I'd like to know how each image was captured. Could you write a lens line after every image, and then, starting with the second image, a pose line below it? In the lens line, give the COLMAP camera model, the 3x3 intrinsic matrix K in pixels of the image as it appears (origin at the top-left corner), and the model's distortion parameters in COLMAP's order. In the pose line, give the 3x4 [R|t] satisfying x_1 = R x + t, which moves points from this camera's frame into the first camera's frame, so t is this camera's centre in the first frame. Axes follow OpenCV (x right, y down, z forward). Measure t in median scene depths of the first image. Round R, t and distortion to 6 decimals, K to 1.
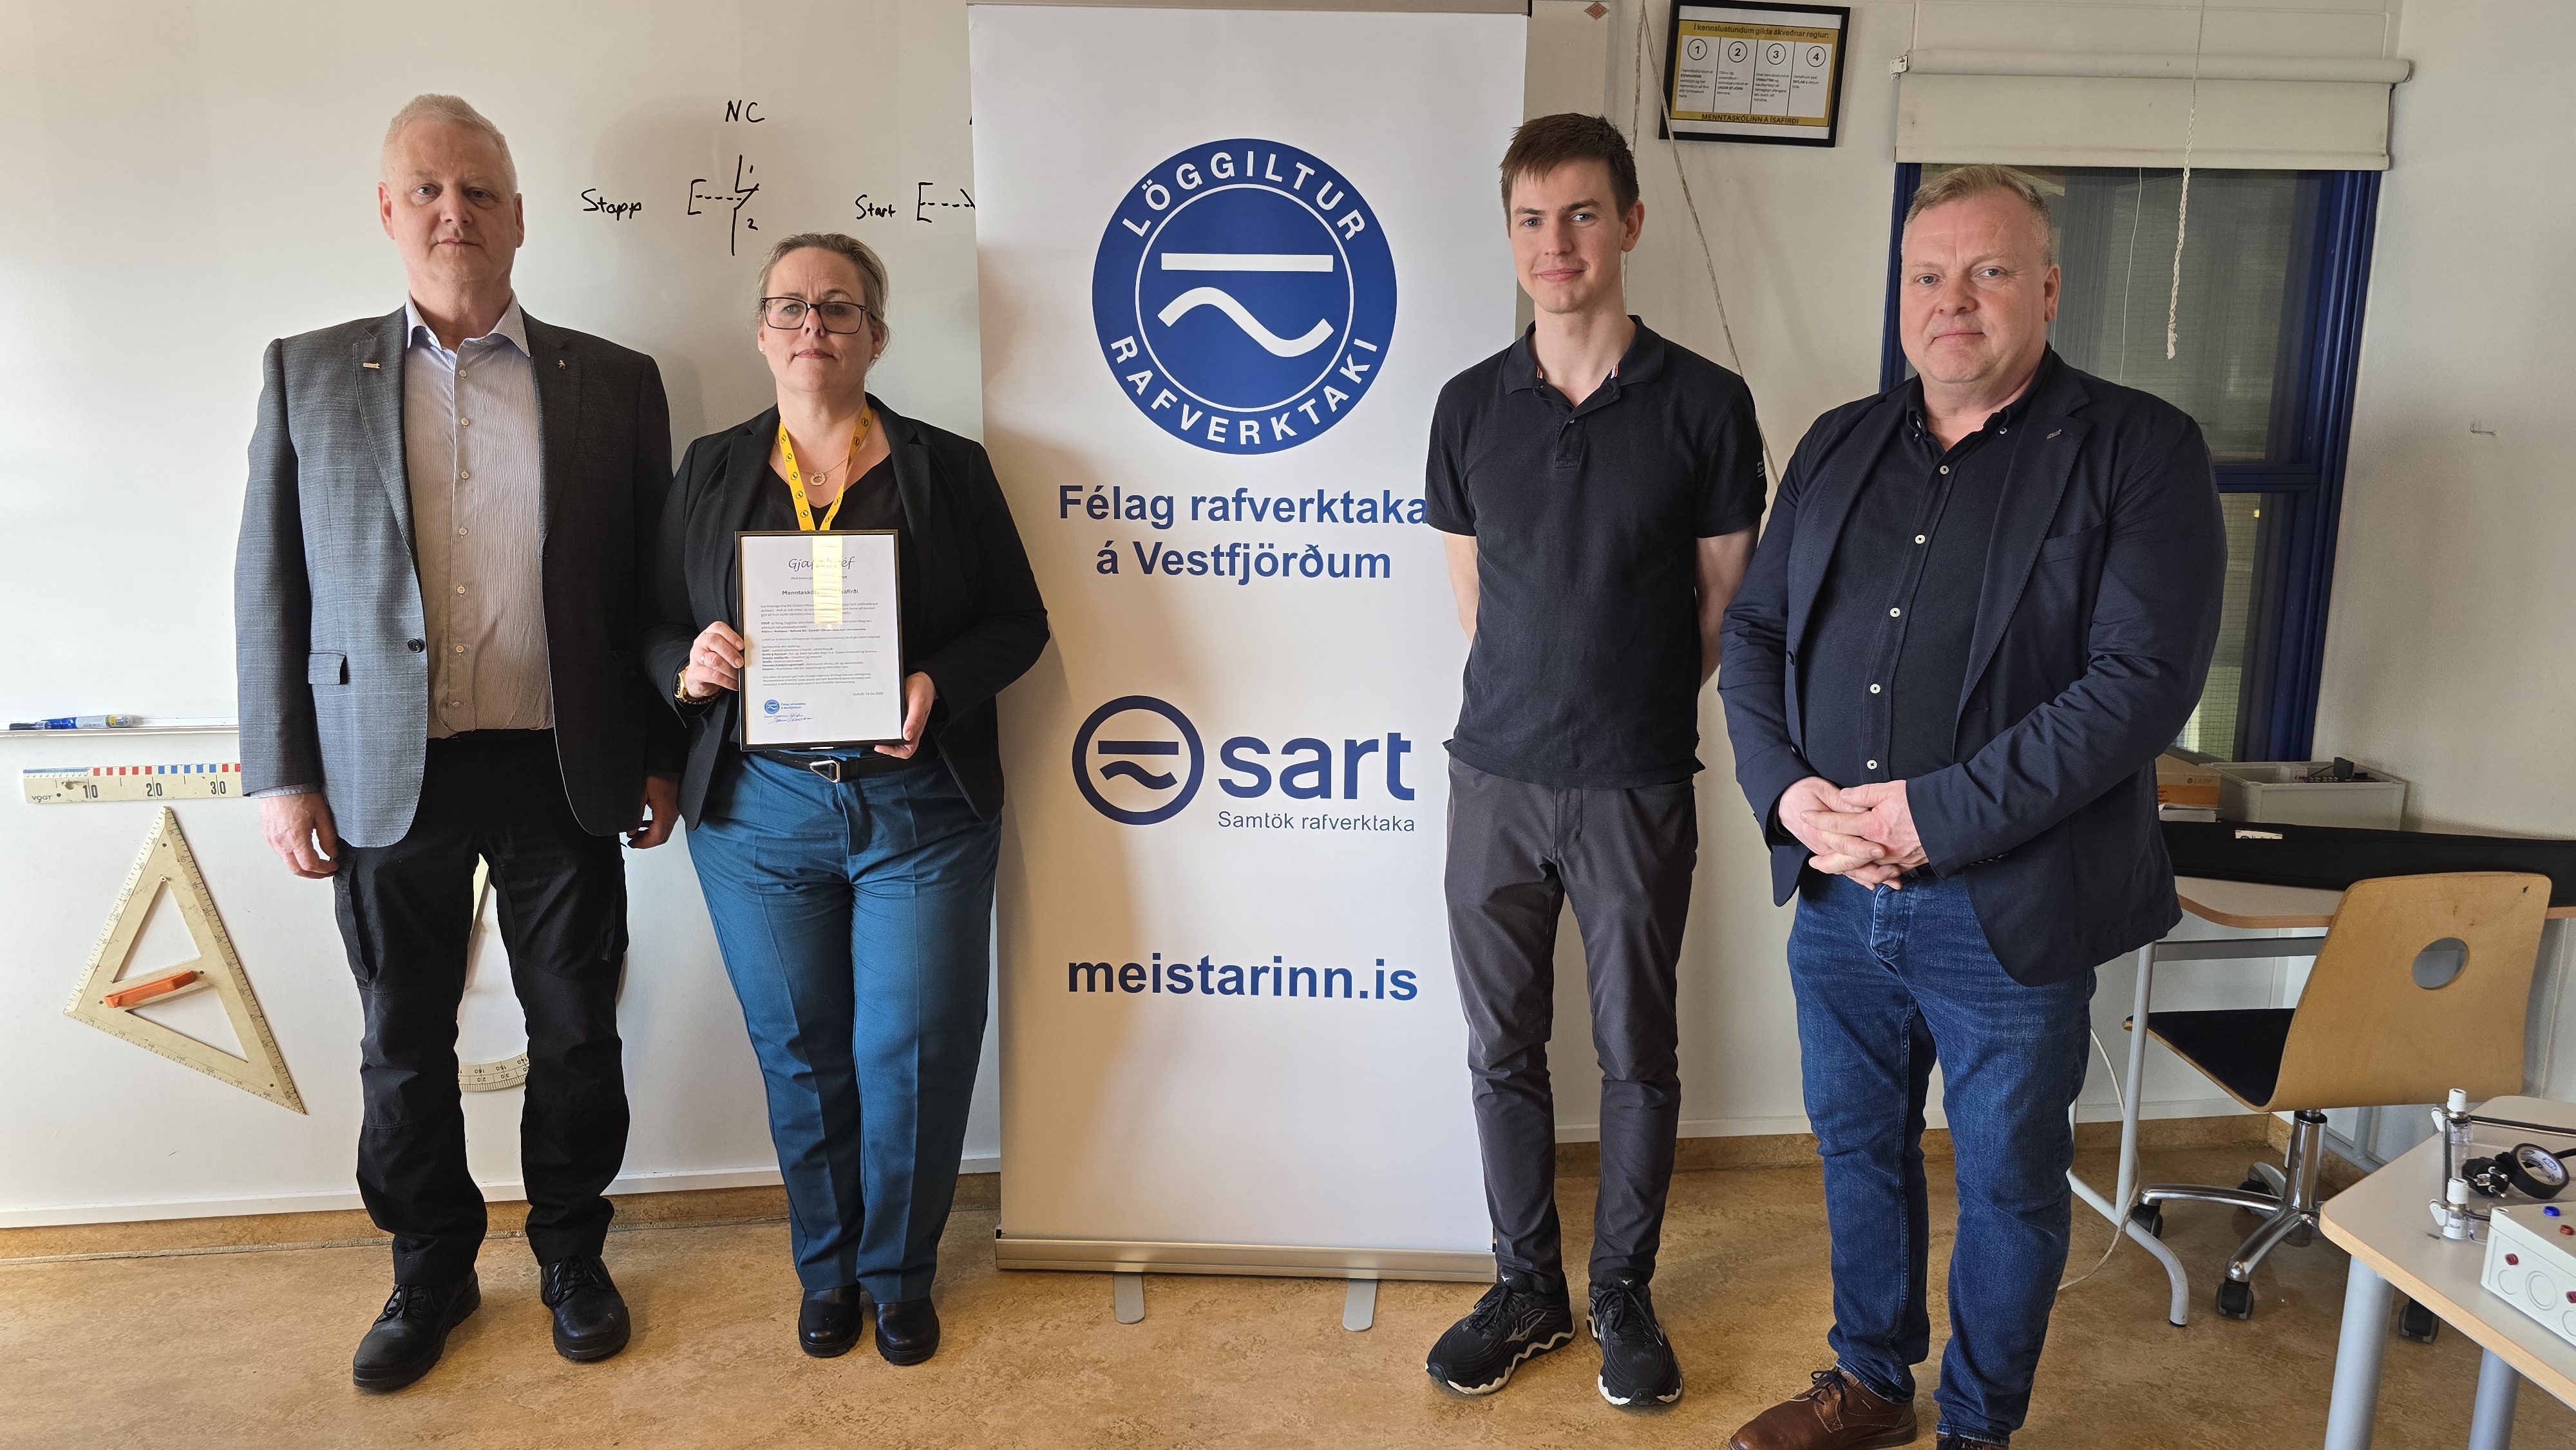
lens RADIAL K [[1689.6, 0, 1291.5], [0, 1689.6, 731.9], [0, 0, 1]] dist [0.078157, -0.086377]
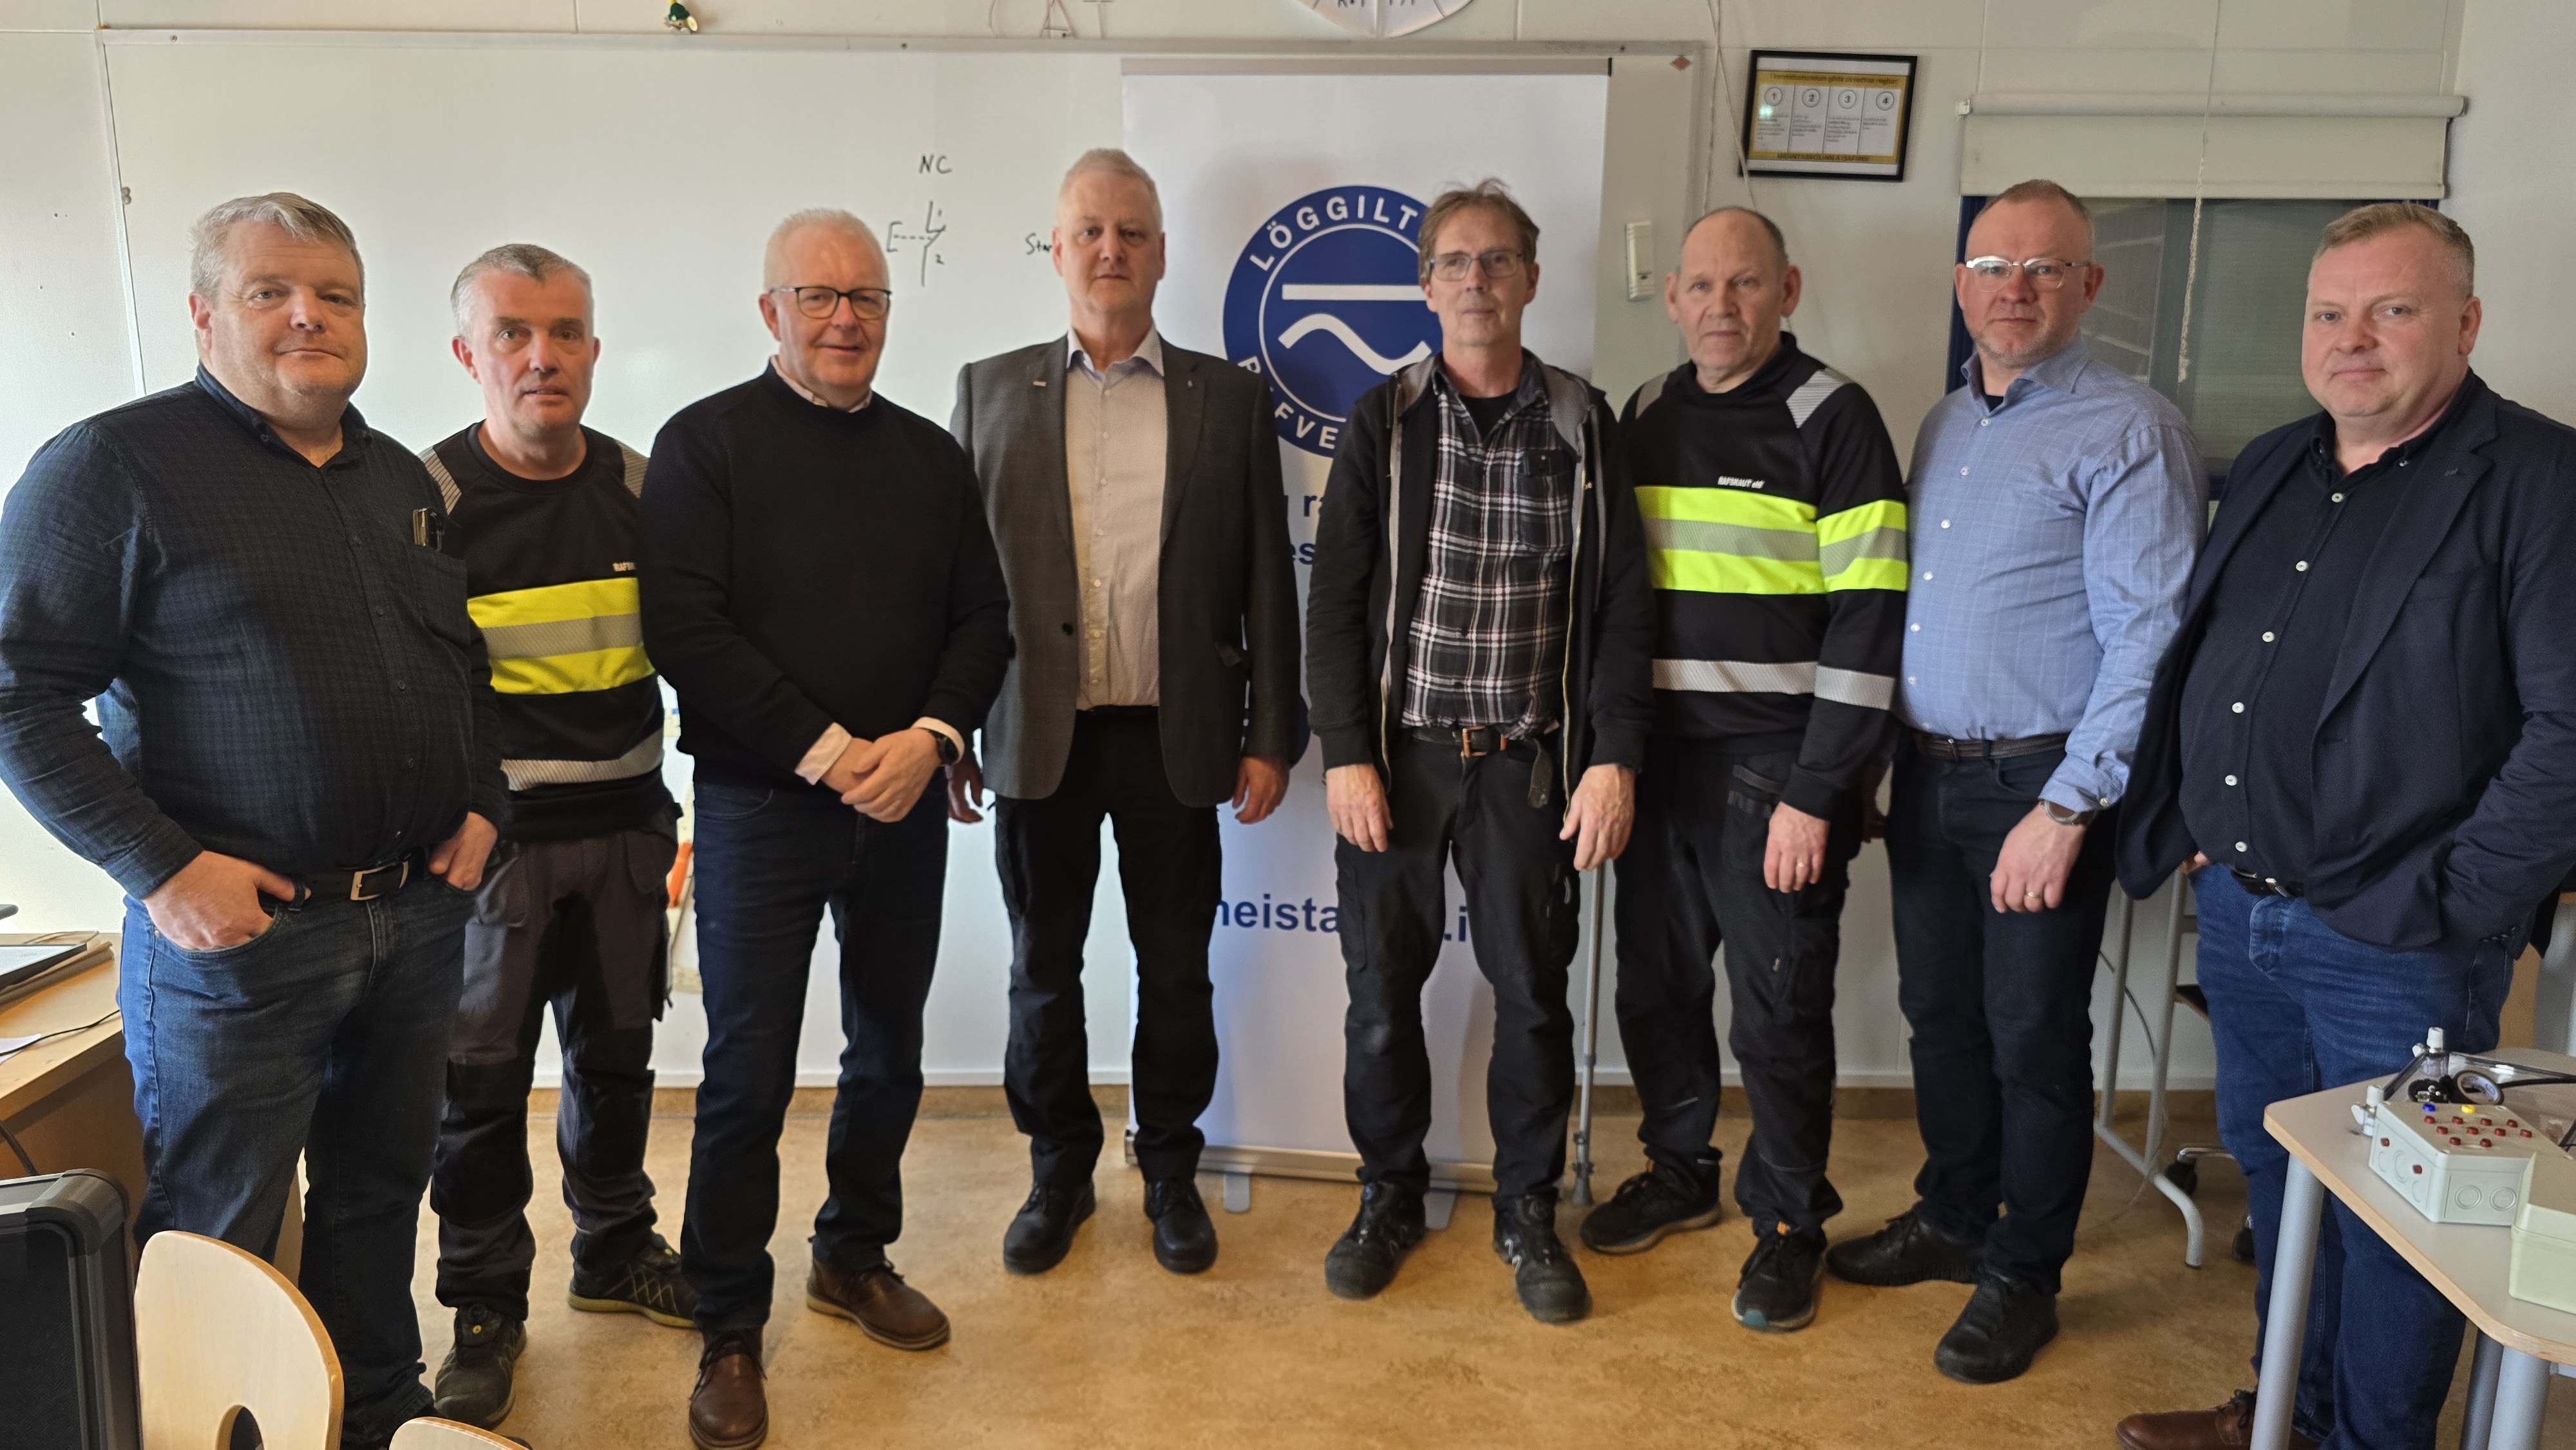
lens RADIAL K [[1689.6, 0, 1291.5], [0, 1689.6, 731.9], [0, 0, 1]] dist [0.078157, -0.086377]
pose [[0.995033, 0.024011, -0.096606, 0.046856], [-0.023665, 0.999709, 0.004731, 0.016097], [0.096692, -0.002421, 0.995311, -0.144586]]
